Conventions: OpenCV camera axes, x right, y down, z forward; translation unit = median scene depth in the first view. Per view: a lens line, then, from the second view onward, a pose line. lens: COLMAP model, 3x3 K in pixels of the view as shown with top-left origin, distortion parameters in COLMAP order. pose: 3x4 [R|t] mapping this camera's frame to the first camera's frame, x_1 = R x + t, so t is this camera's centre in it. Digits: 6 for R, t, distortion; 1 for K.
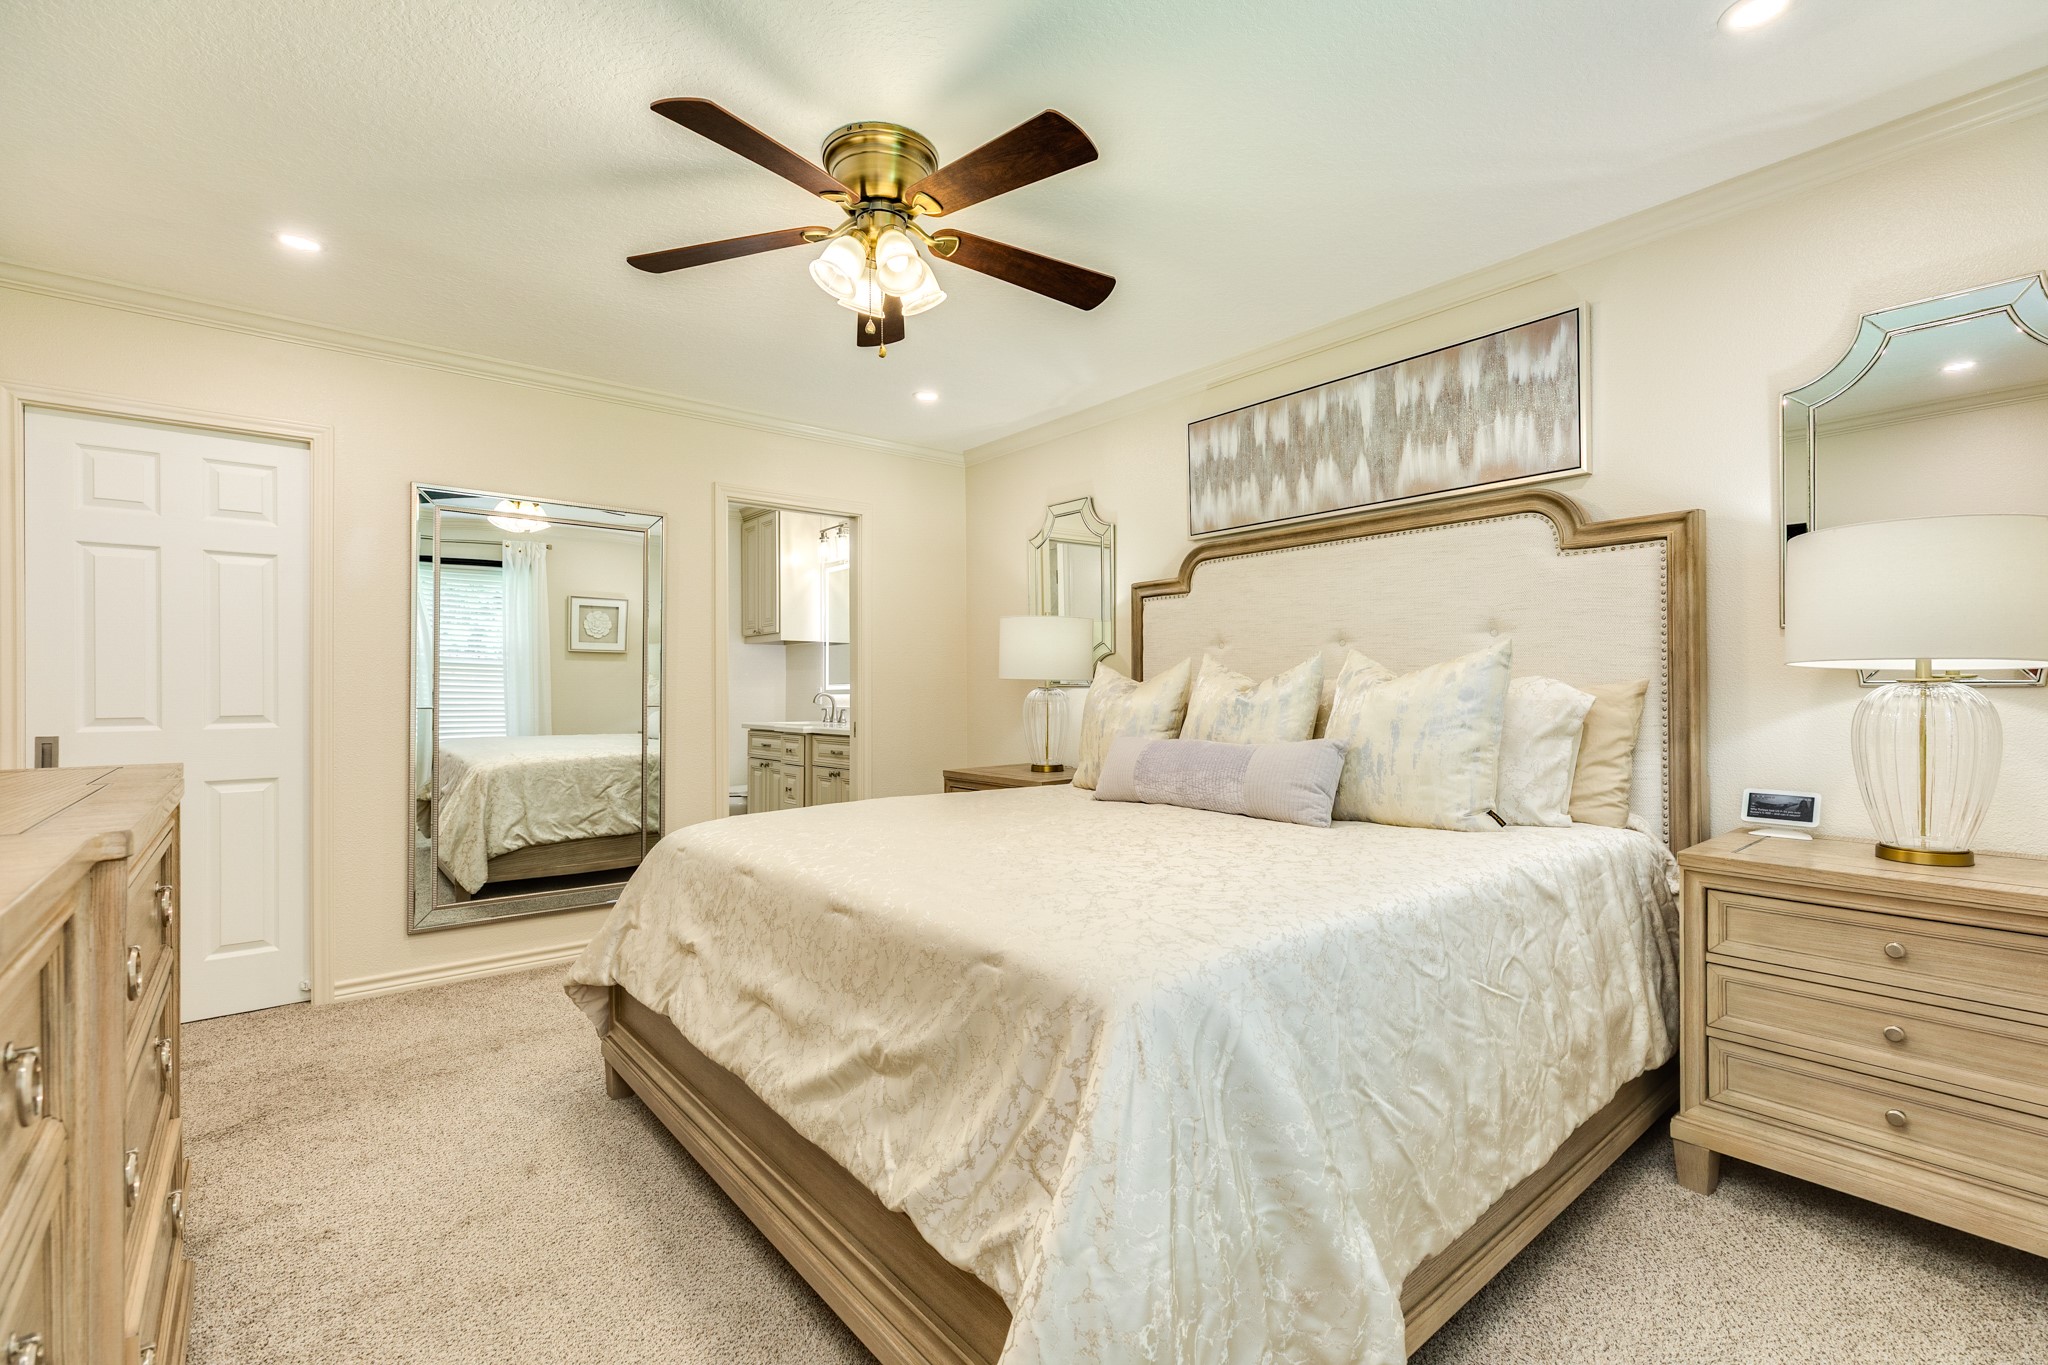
lens RADIAL K [[915.9, 0, 1025.0], [0, 915.9, 690.4], [0, 0, 1]] dist [0.003323, 0.000117]
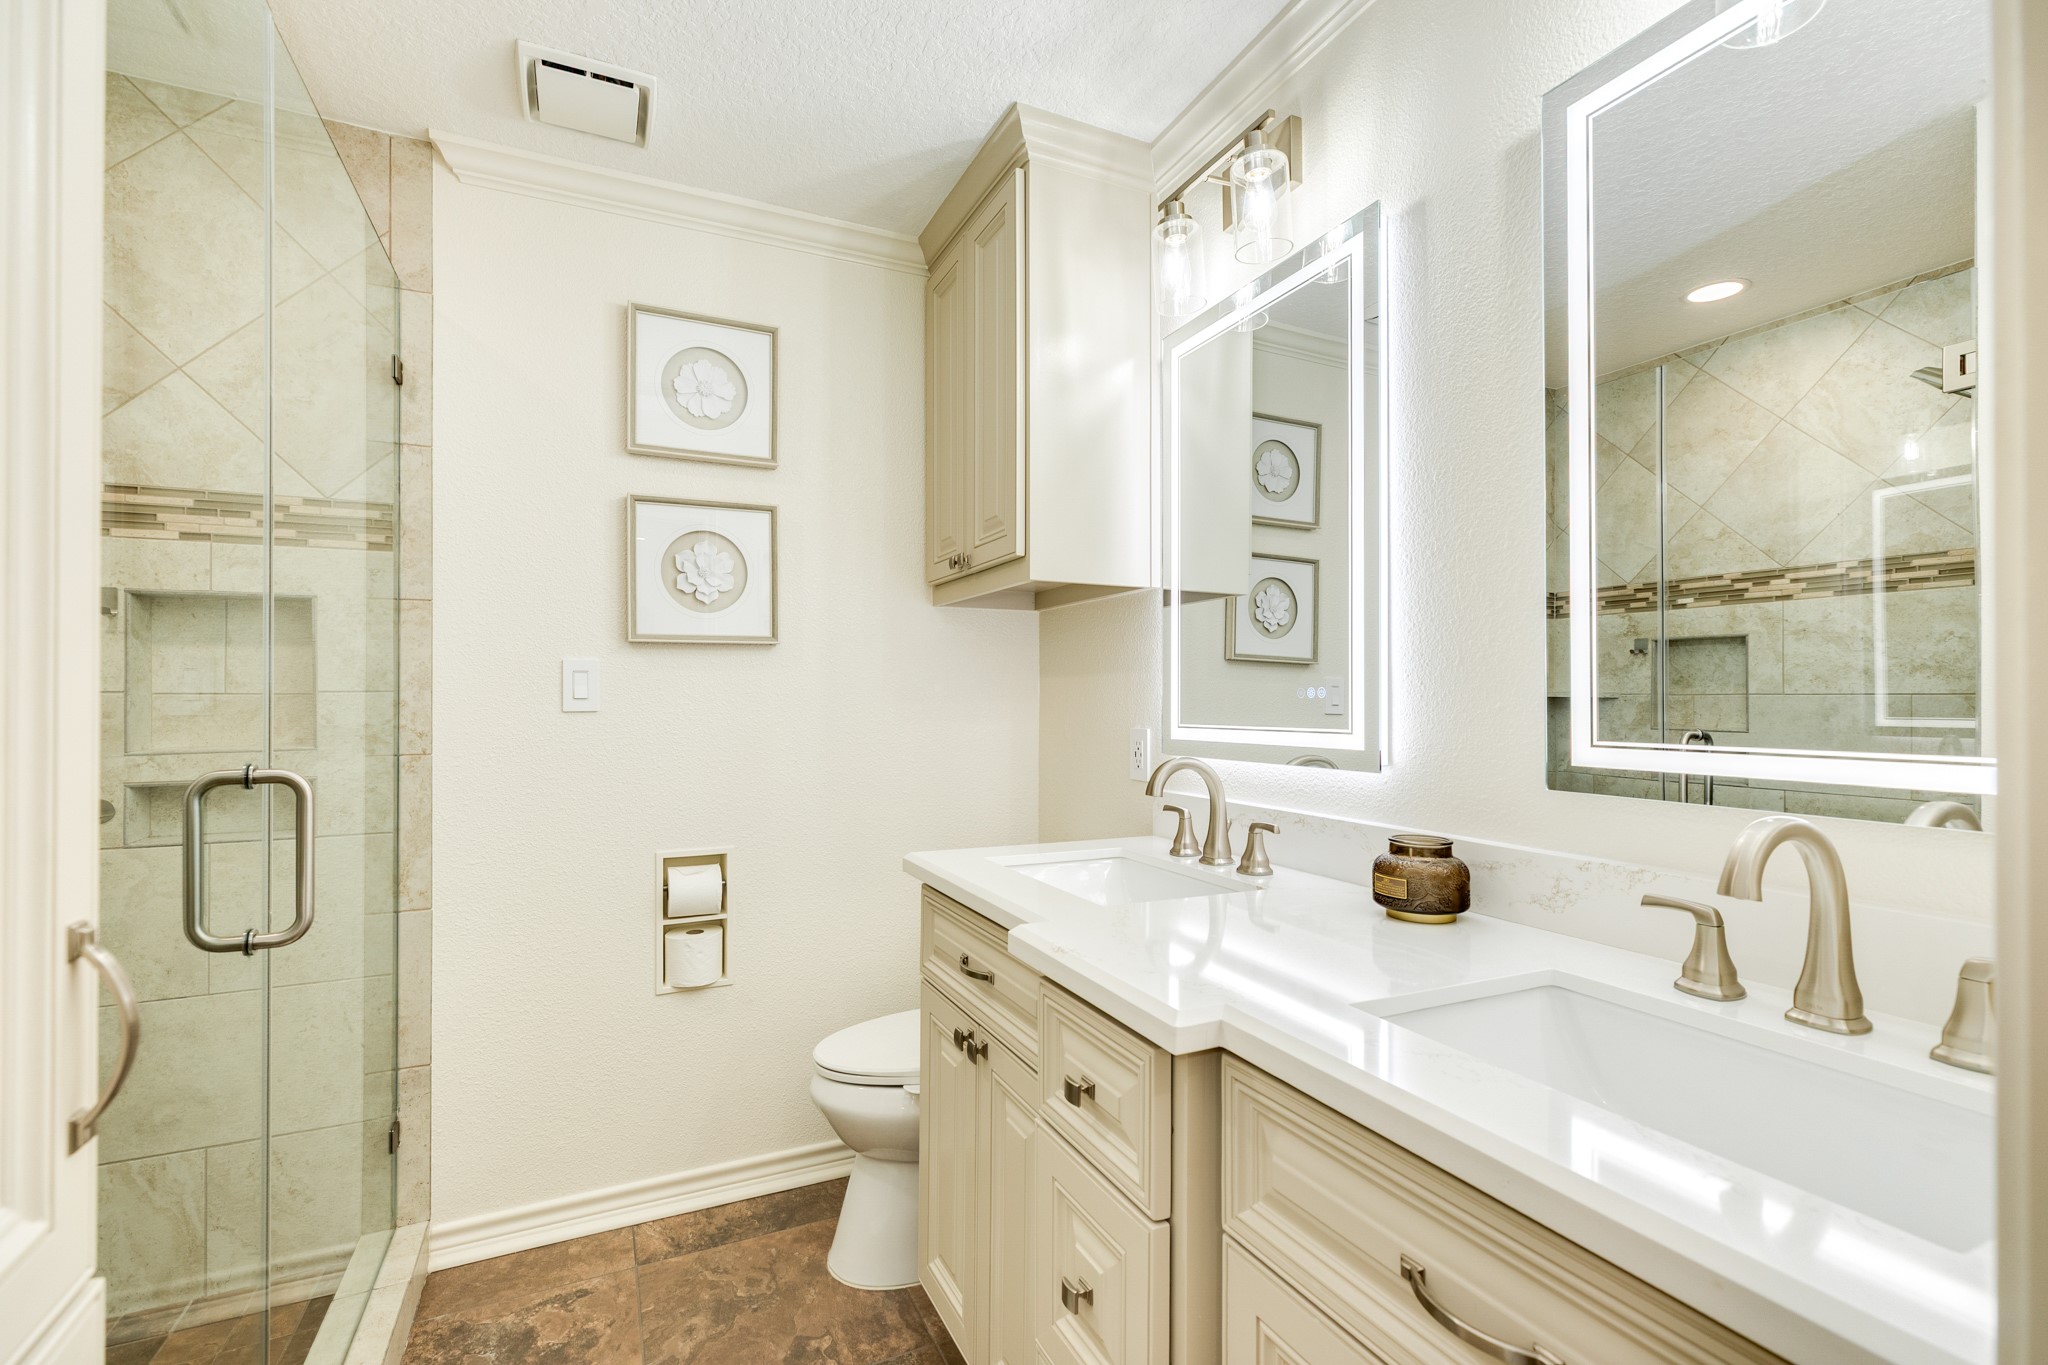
lens RADIAL K [[929.7, 0, 1000.7], [0, 929.7, 685.4], [0, 0, 1]] dist [0.004361, -0.000048]
pose [[0.962208, 0.000103, -0.272317, -0.186707], [-0.001289, 0.999990, -0.004179, -0.017111], [0.272314, 0.004372, 0.962199, 0.681471]]
